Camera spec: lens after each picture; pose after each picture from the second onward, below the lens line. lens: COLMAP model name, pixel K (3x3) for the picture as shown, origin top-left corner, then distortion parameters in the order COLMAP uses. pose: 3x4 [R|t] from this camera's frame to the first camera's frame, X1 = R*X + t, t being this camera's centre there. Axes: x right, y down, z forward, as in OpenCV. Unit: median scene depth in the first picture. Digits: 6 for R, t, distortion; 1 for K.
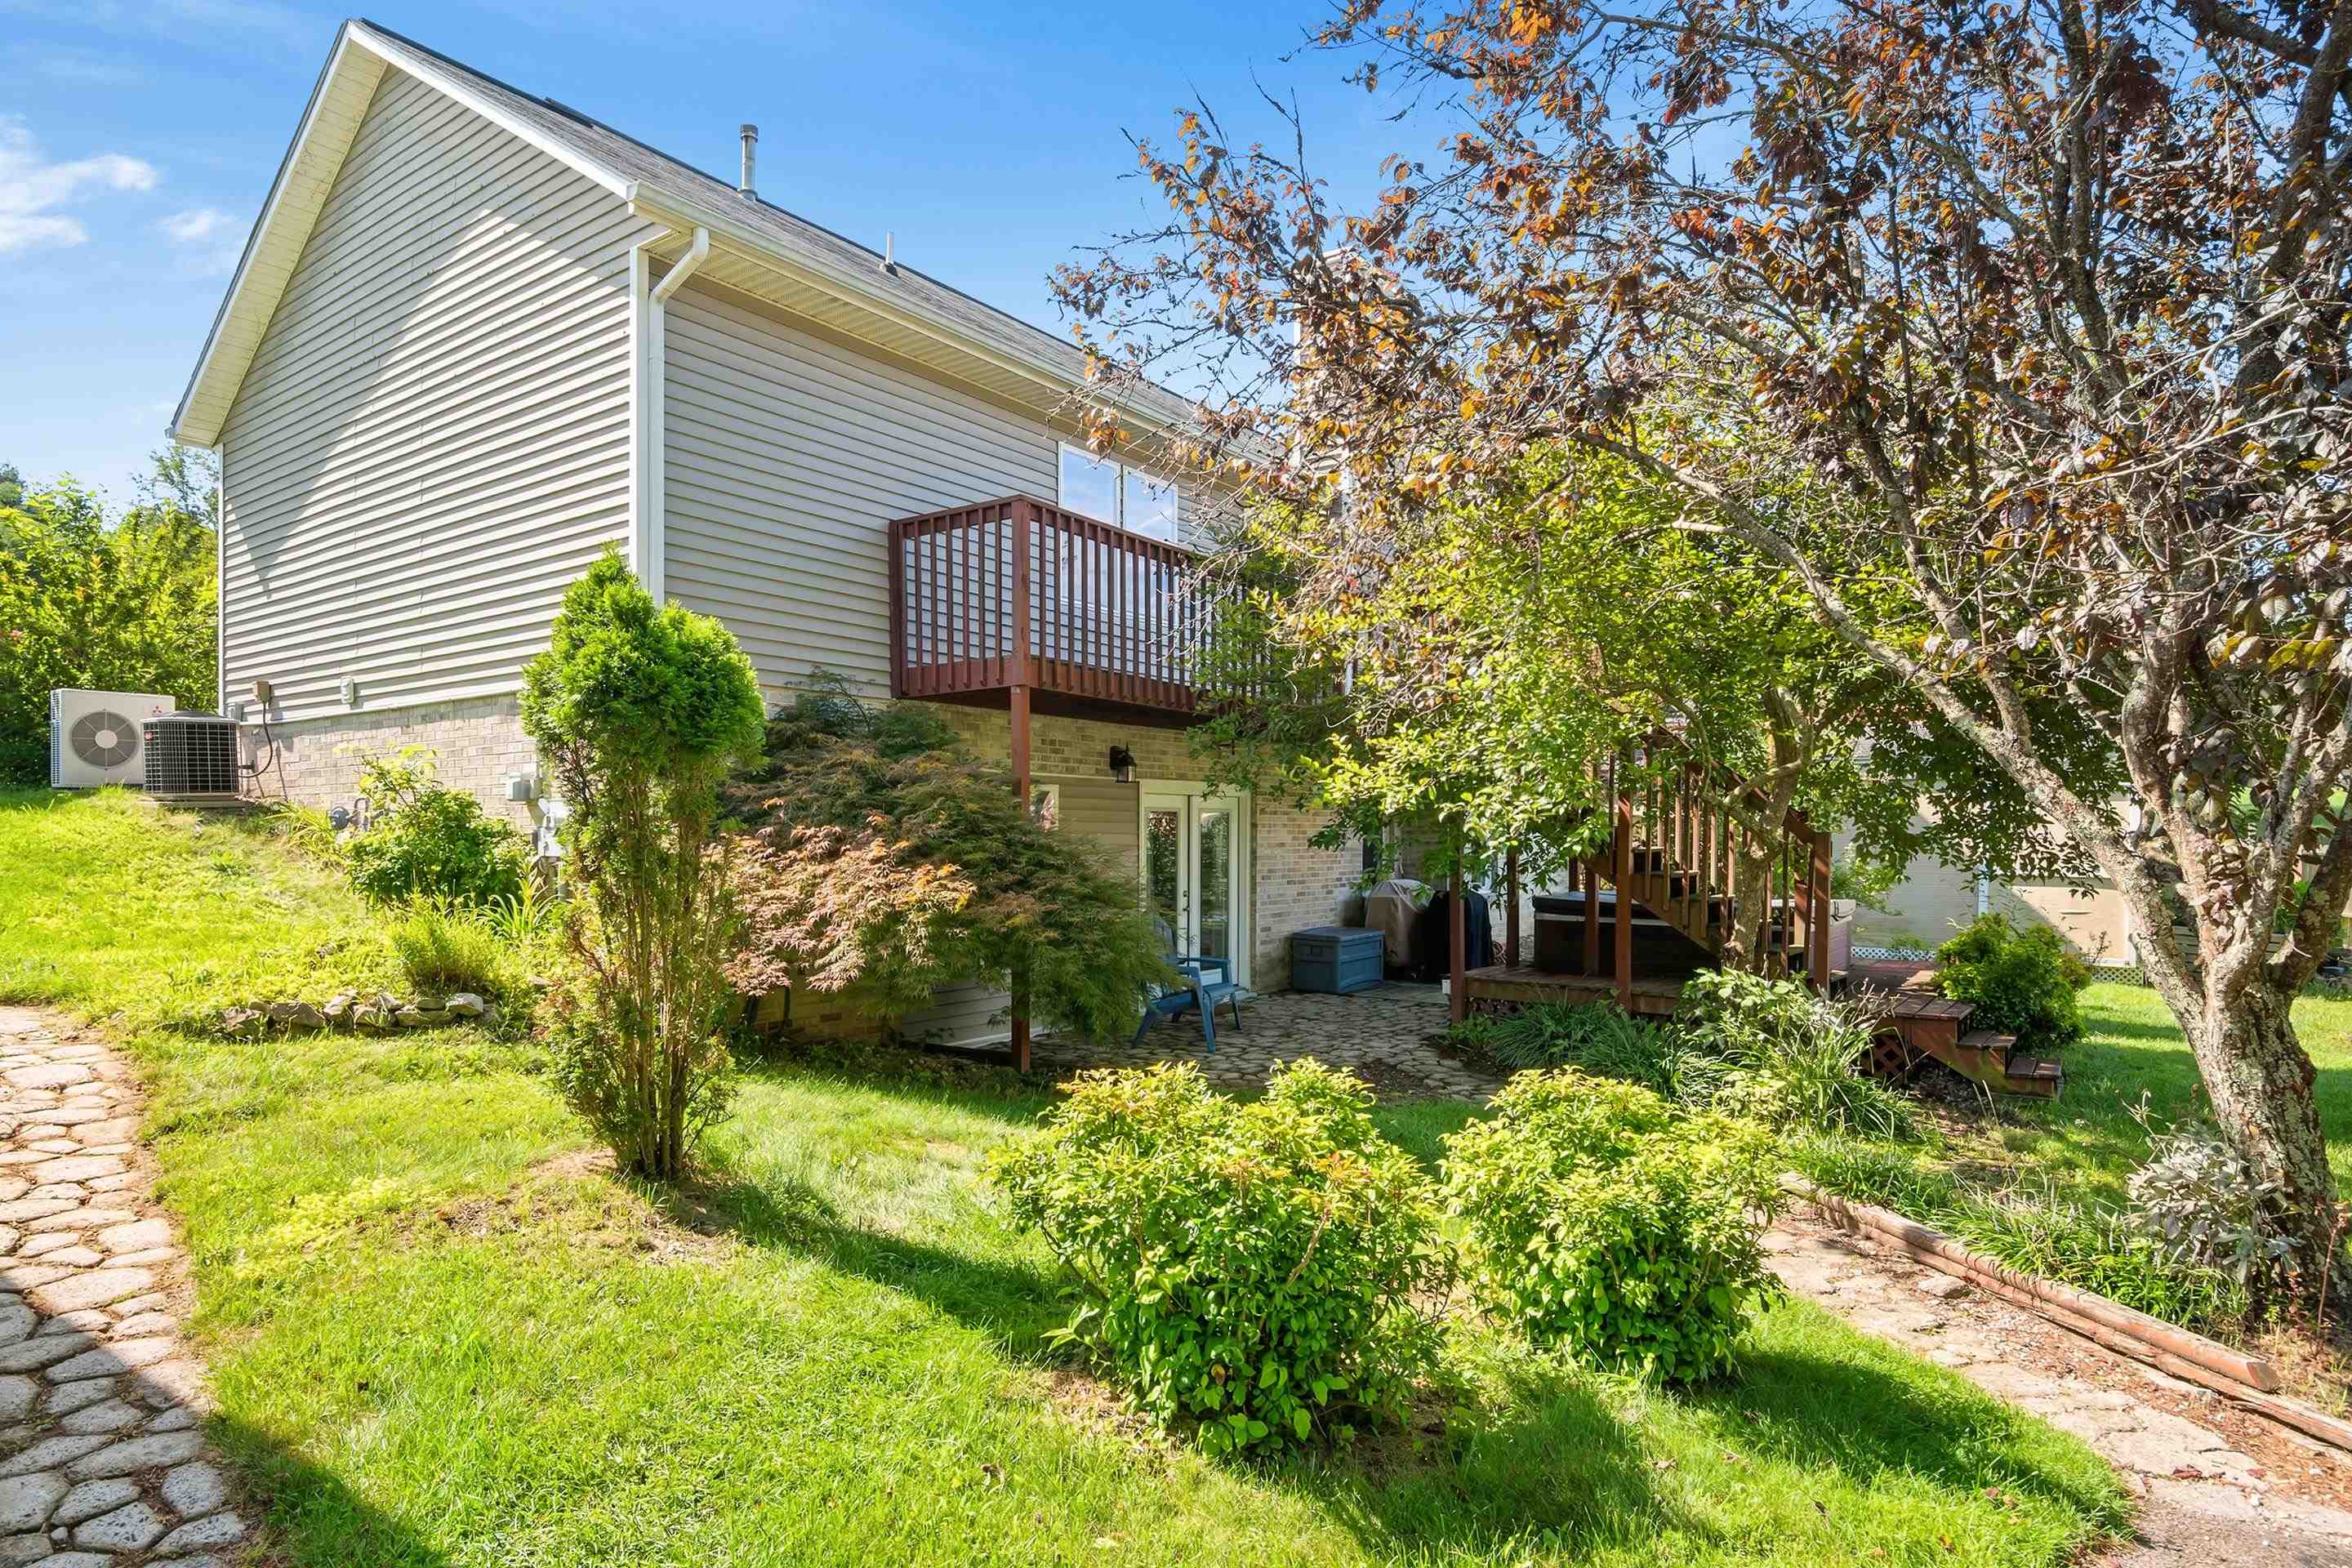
lens RADIAL K [[1313.4, 0, 1172.9], [0, 1313.4, 807.3], [0, 0, 1]] dist [-0.000339, -0.001407]
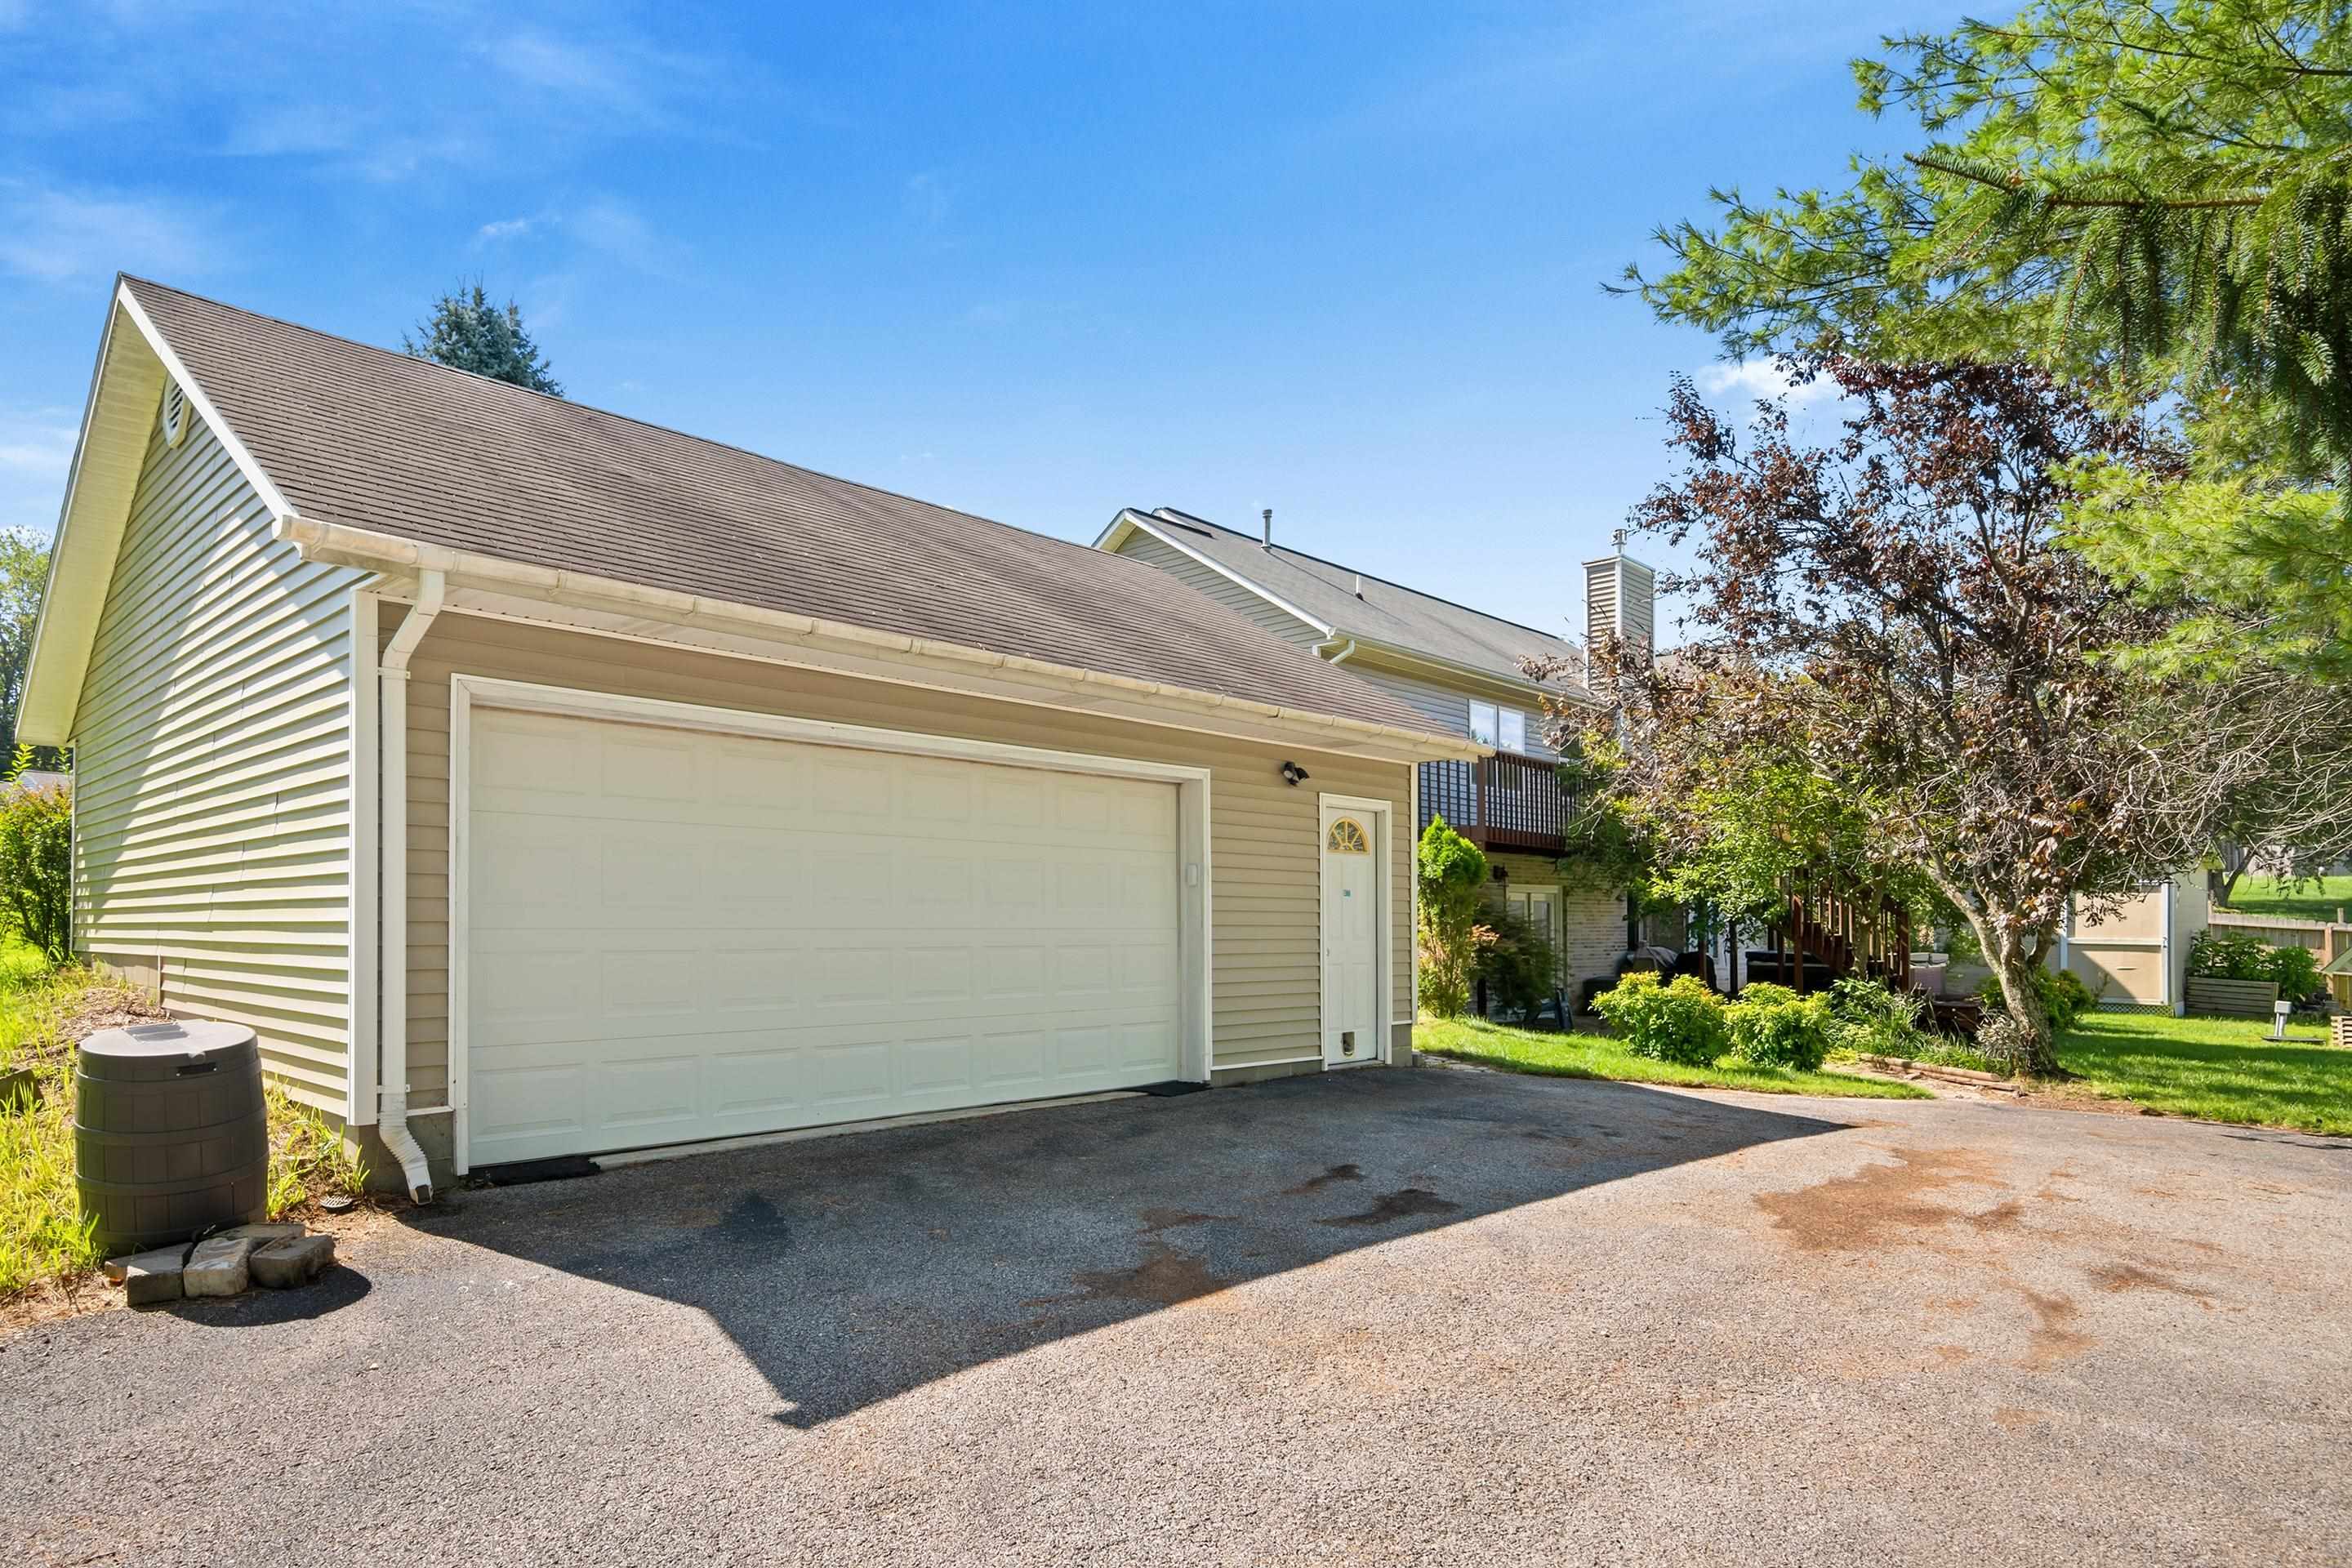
lens RADIAL K [[1342.7, 0, 1173.5], [0, 1342.7, 872.4], [0, 0, 1]] dist [-0.000004, -0.000210]
pose [[0.992119, -0.007309, -0.125088, -0.385608], [0.004725, 0.999769, -0.020944, -0.003505], [0.125213, 0.020188, 0.991925, -1.304107]]
